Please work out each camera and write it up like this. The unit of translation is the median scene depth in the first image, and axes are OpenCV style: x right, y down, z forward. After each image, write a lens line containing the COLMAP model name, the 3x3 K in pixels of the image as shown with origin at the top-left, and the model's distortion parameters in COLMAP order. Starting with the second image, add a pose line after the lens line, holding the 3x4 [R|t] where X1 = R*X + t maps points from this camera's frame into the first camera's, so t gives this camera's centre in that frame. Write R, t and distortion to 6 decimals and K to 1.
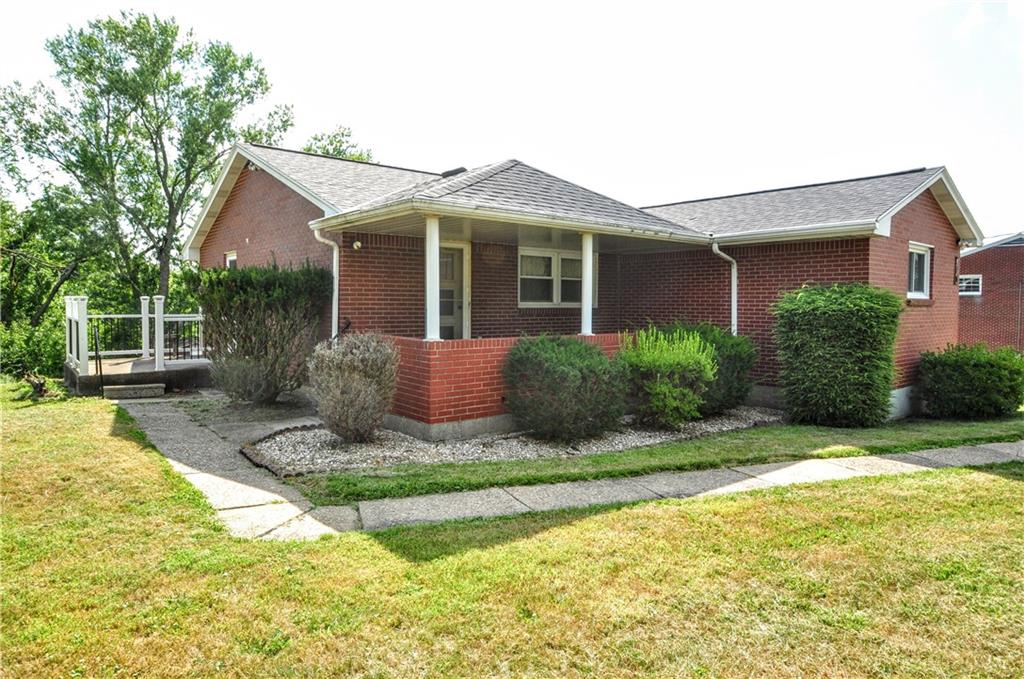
lens RADIAL K [[615.8, 0, 512.0], [0, 615.8, 339.5], [0, 0, 1]] dist [-0.029664, -0.001069]
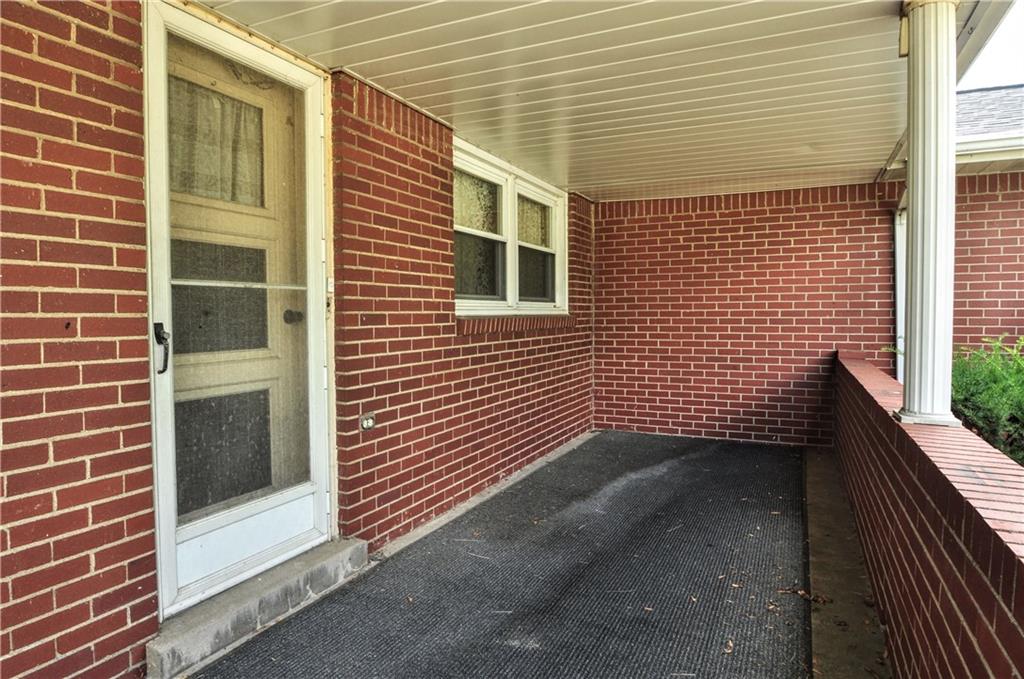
lens RADIAL K [[615.8, 0, 512.0], [0, 615.8, 339.5], [0, 0, 1]] dist [-0.029664, -0.001069]
pose [[0.893094, -0.023740, 0.449243, -0.112165], [0.029223, 0.999559, -0.005275, -0.036031], [-0.448919, 0.017839, 0.893394, 0.686589]]
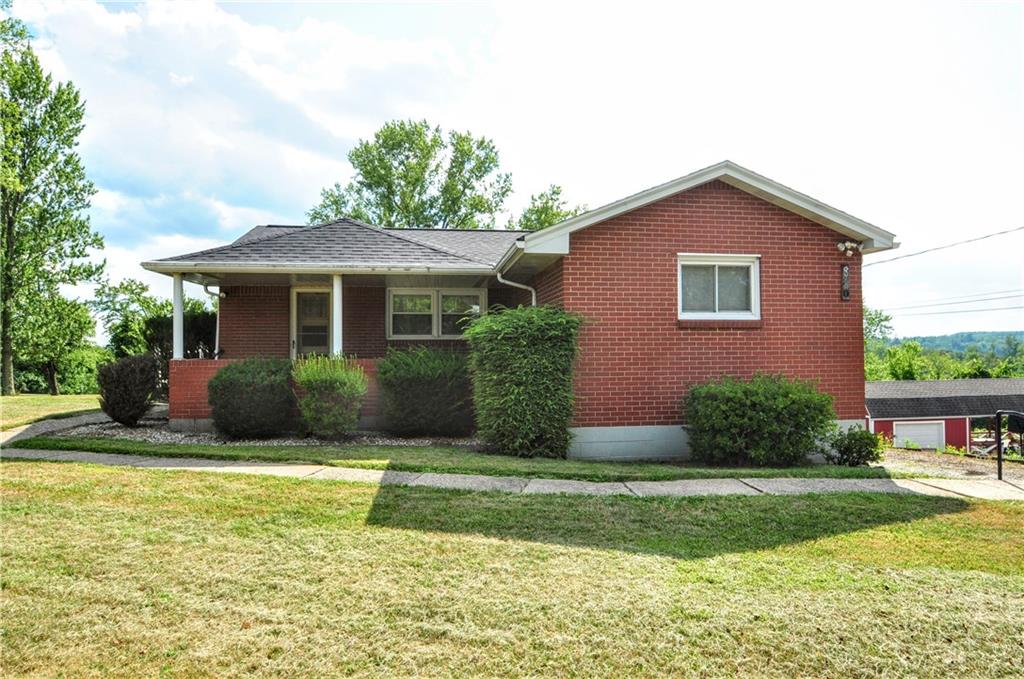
lens RADIAL K [[615.8, 0, 512.0], [0, 615.8, 339.5], [0, 0, 1]] dist [-0.029664, -0.001069]
pose [[0.861198, -0.014839, -0.508054, 0.796372], [-0.024321, 0.997226, -0.070354, 0.024257], [0.507688, 0.072945, 0.858447, 0.126144]]
